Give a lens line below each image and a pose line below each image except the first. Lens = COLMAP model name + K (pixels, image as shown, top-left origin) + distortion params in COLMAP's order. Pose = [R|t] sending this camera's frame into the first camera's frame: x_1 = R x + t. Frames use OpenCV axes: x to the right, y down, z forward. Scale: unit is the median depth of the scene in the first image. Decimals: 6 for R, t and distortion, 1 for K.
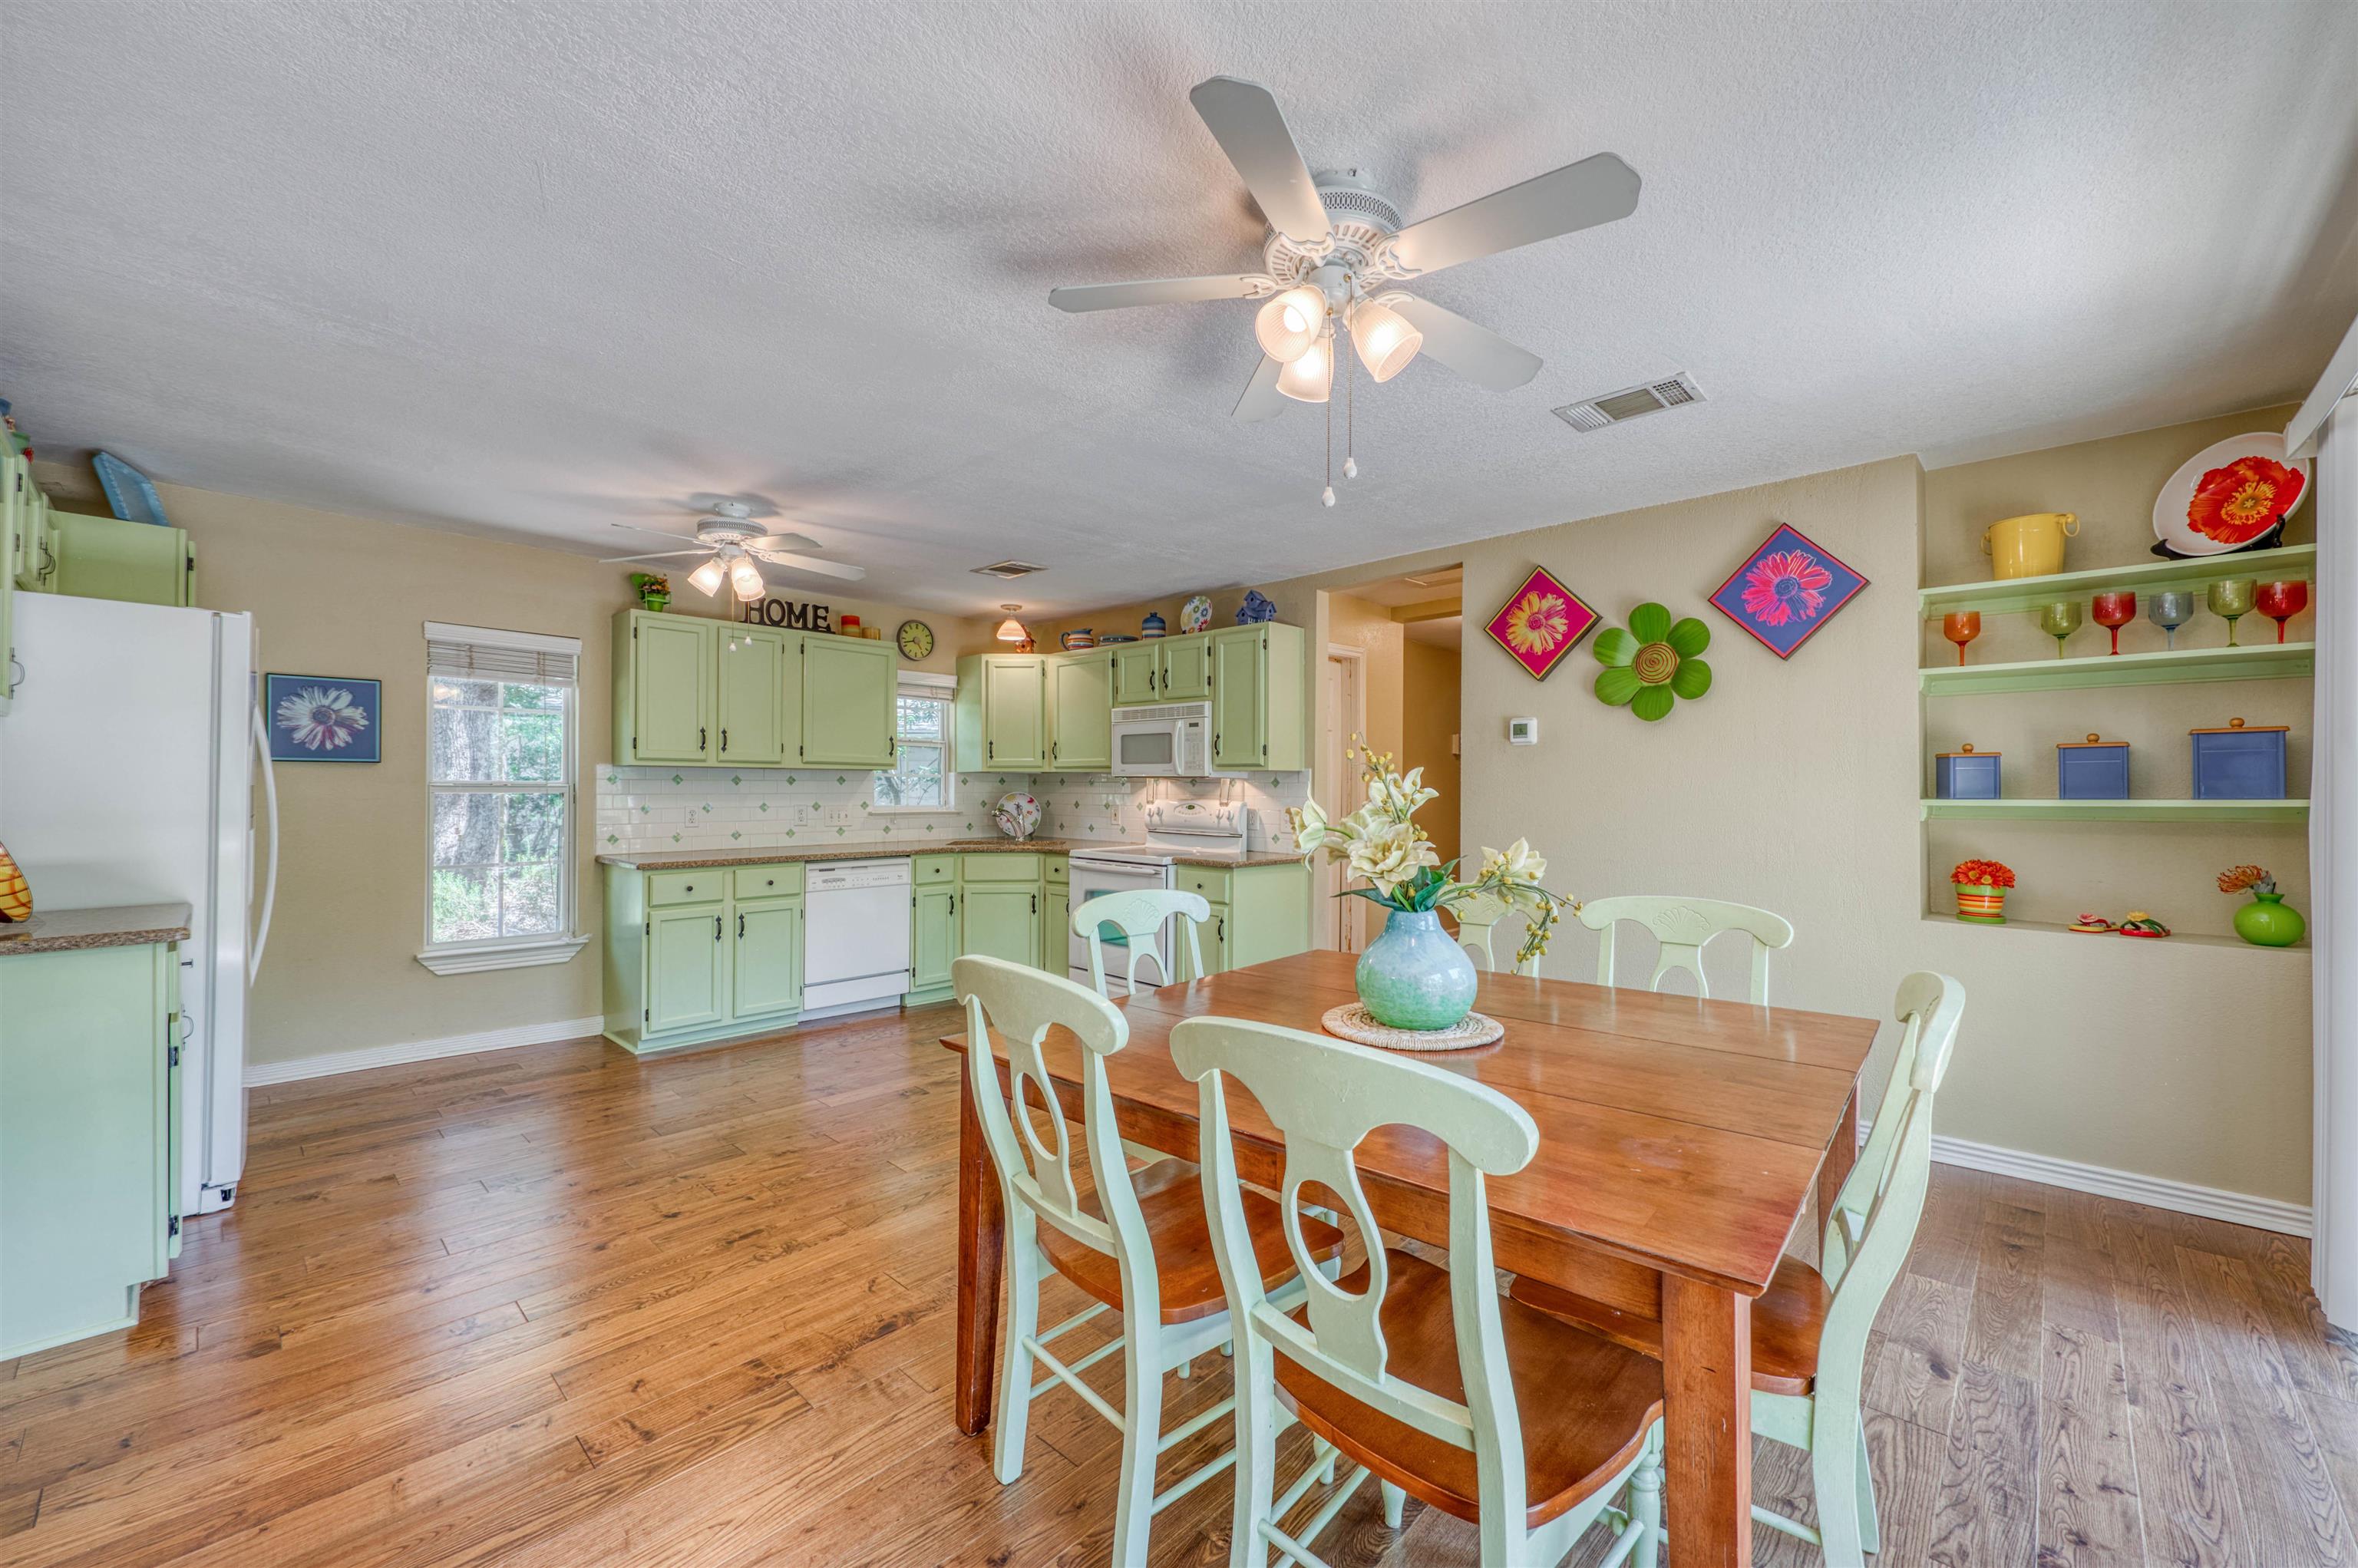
lens RADIAL K [[930.1, 0, 1174.6], [0, 930.1, 784.6], [0, 0, 1]] dist [0.002225, 0.000020]
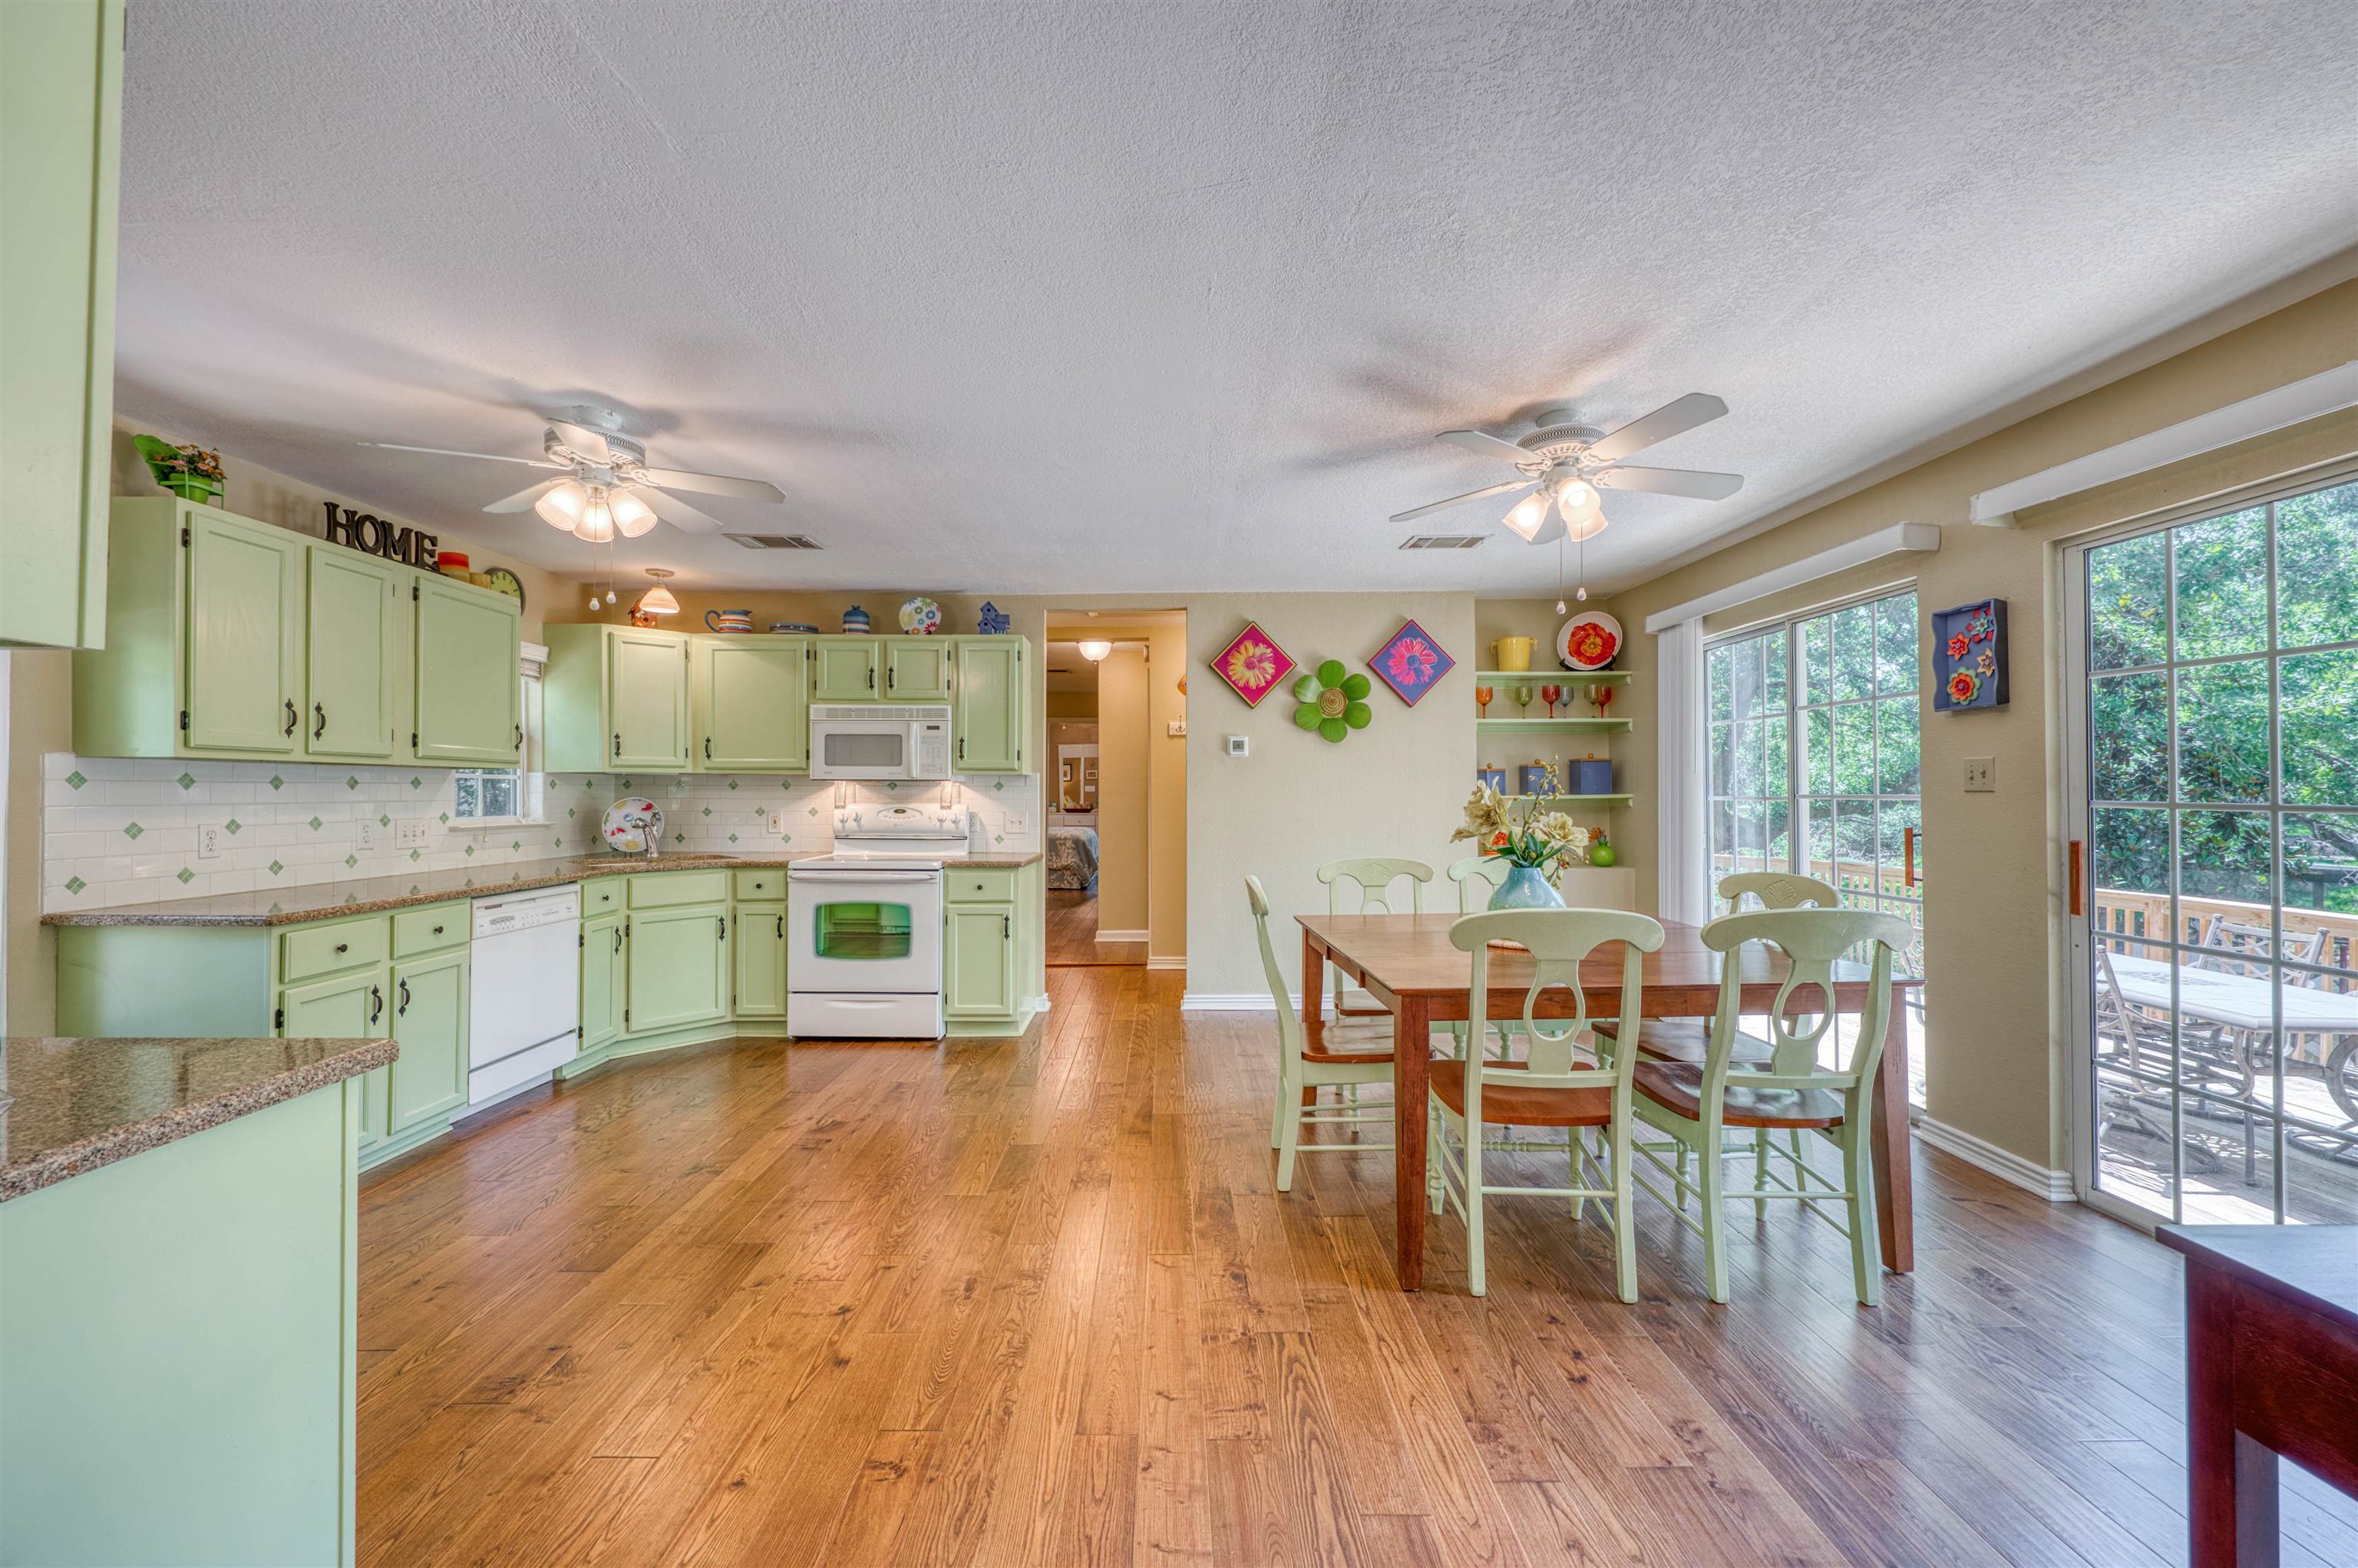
lens RADIAL K [[930.1, 0, 1171.7], [0, 930.1, 781.4], [0, 0, 1]] dist [0.002225, 0.000020]
pose [[0.717302, 0.003617, 0.696753, -0.508606], [0.001460, 0.999977, -0.006695, 0.000071], [-0.696761, 0.005819, 0.717280, 0.114598]]
